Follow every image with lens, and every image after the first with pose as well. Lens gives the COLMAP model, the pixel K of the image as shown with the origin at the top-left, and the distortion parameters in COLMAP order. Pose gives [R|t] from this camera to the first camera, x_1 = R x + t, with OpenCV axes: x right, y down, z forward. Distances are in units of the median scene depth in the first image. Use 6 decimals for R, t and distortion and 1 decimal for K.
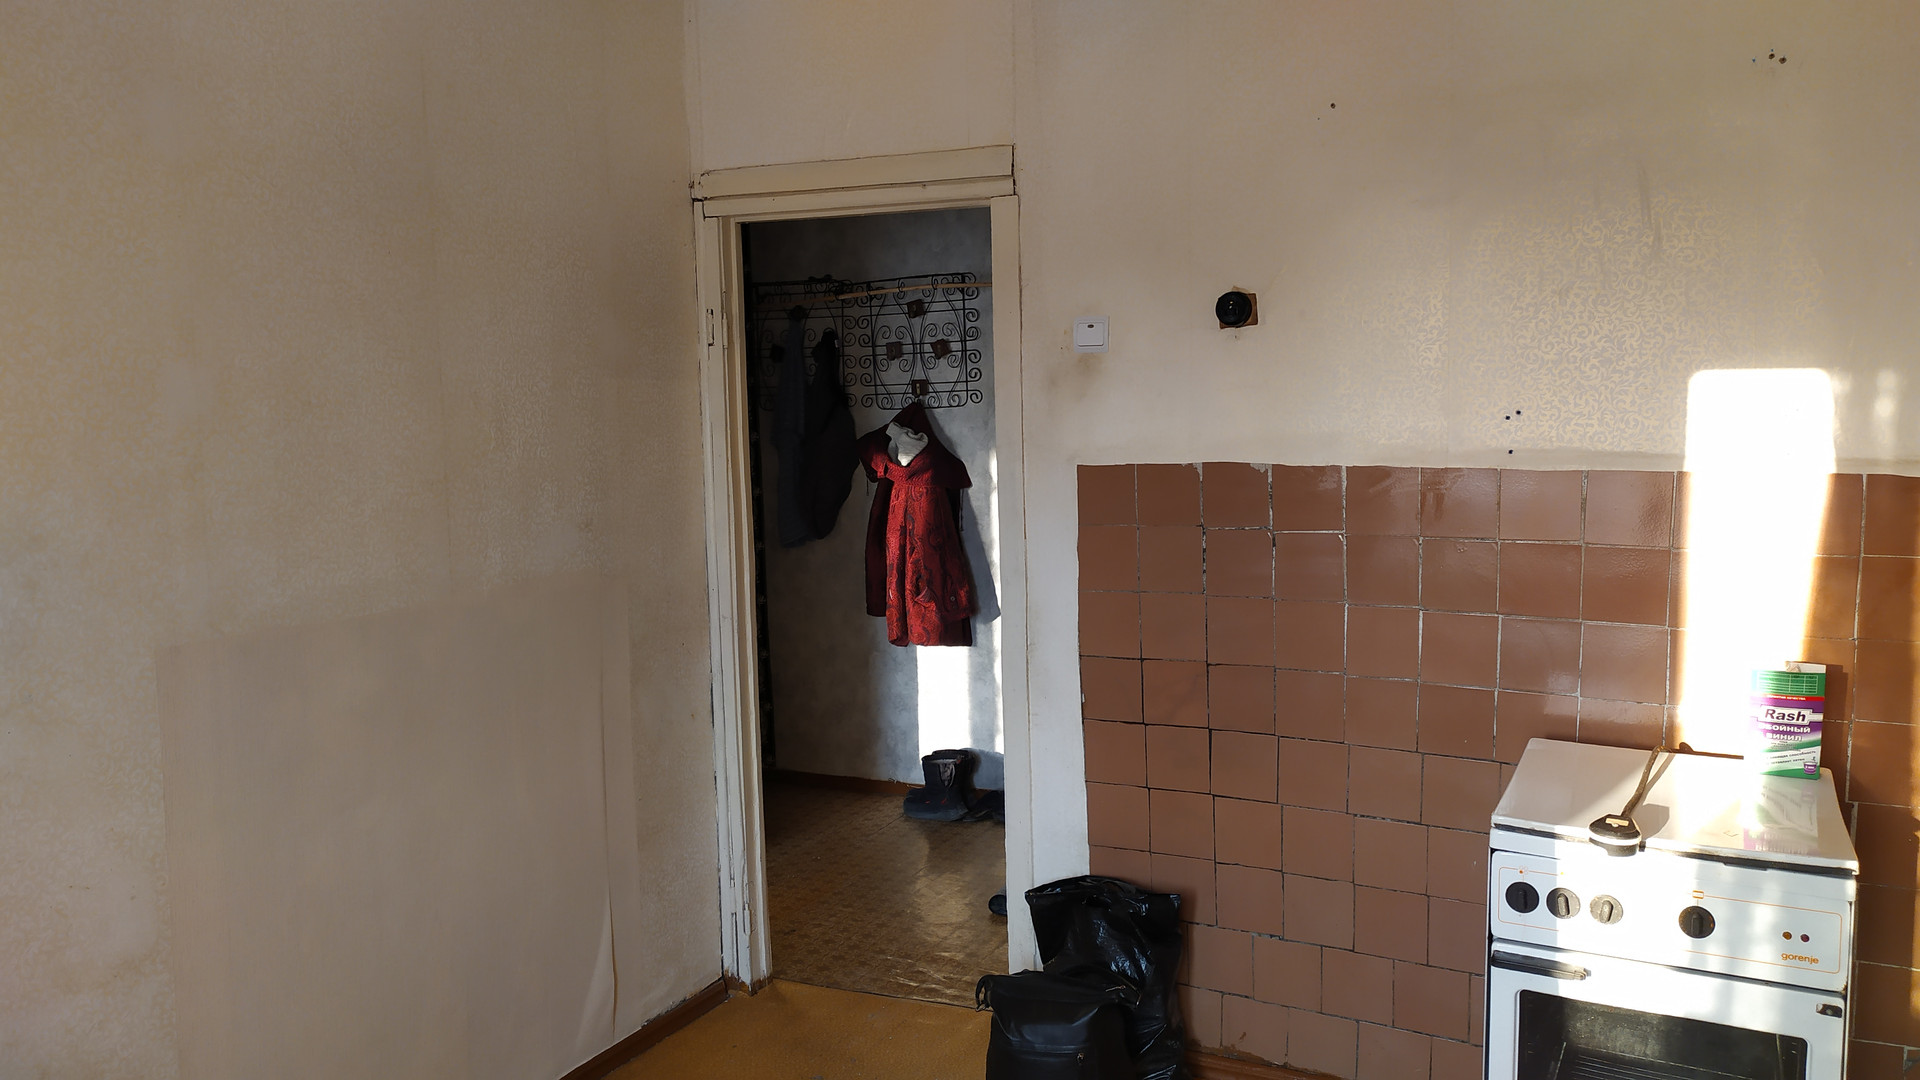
lens RADIAL K [[1447.2, 0, 960.0], [0, 1447.2, 540.0], [0, 0, 1]] dist [0.040556, -0.008596]
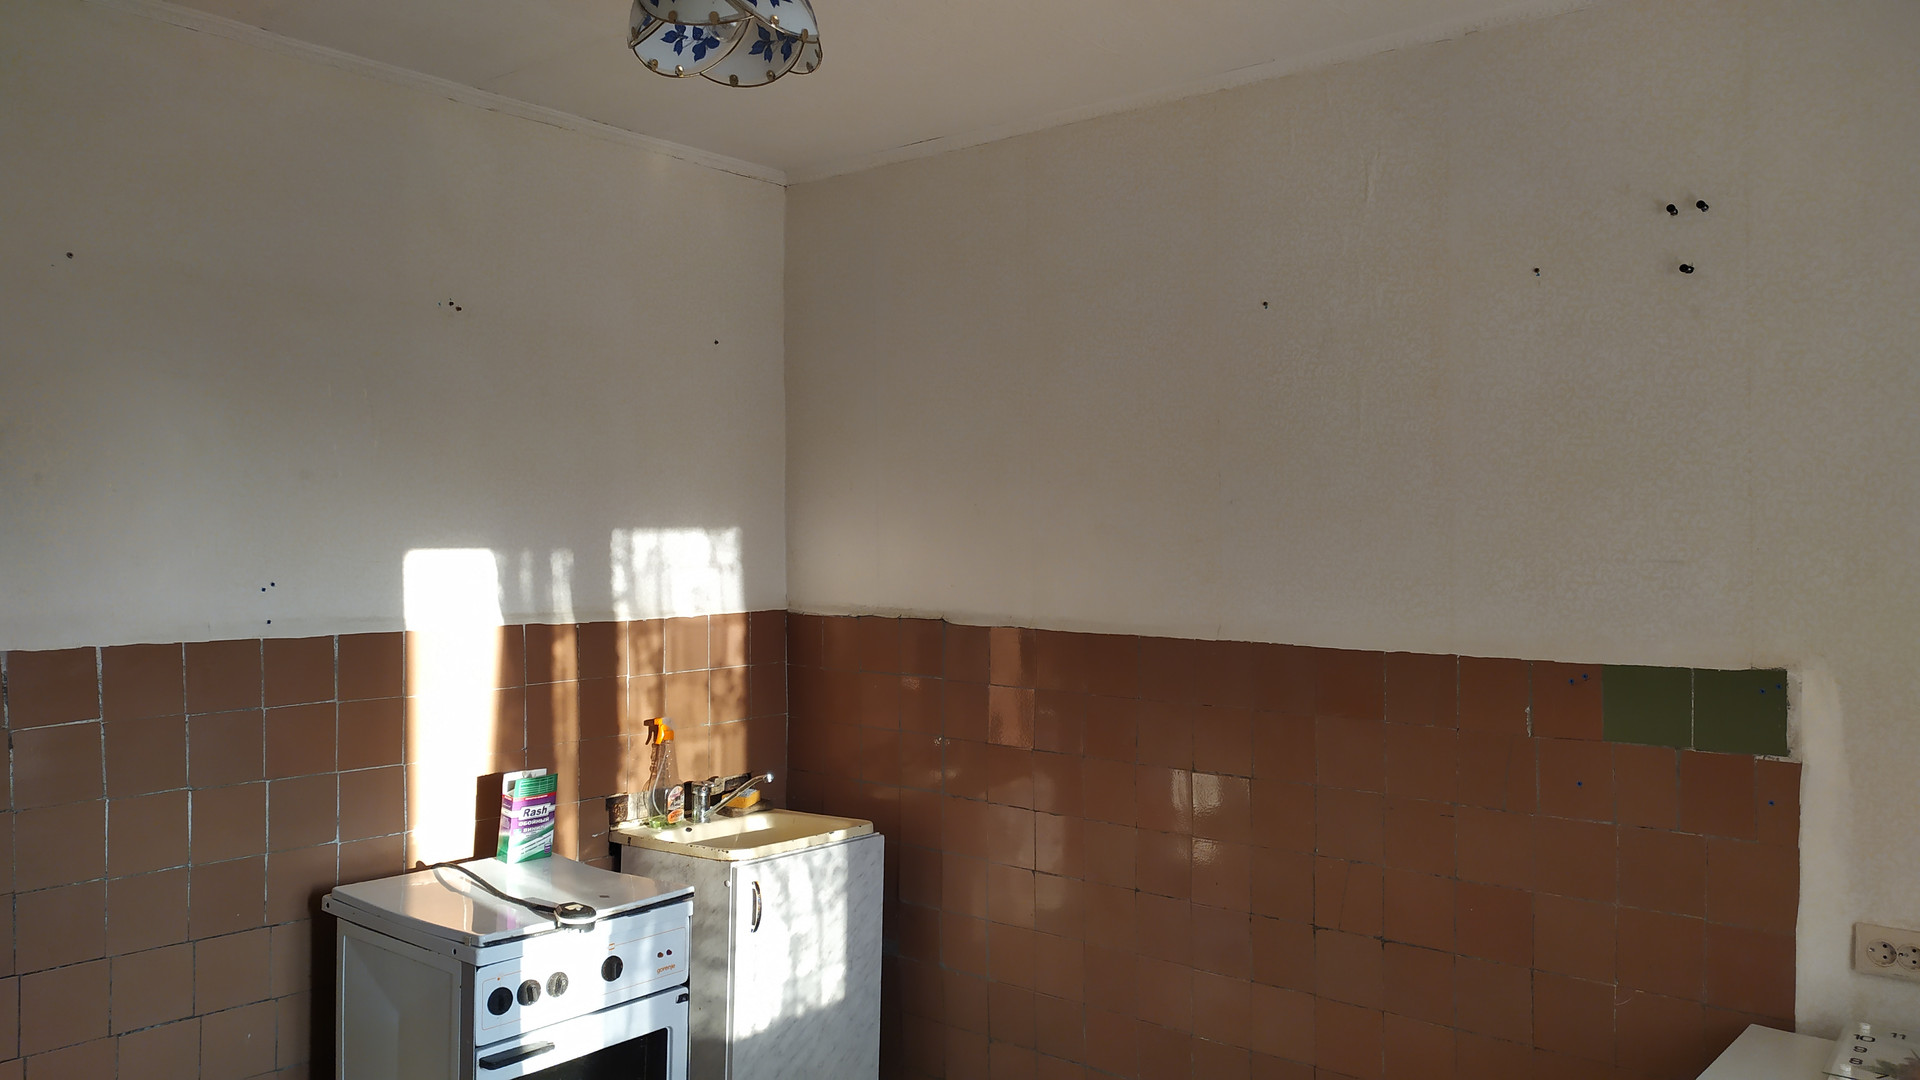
lens RADIAL K [[1447.2, 0, 960.0], [0, 1447.2, 540.0], [0, 0, 1]] dist [0.040556, -0.008596]
pose [[0.224205, 0.005171, 0.974528, -0.604535], [0.098242, 0.994772, -0.027880, -0.046653], [-0.969578, 0.101991, 0.222525, 0.318463]]
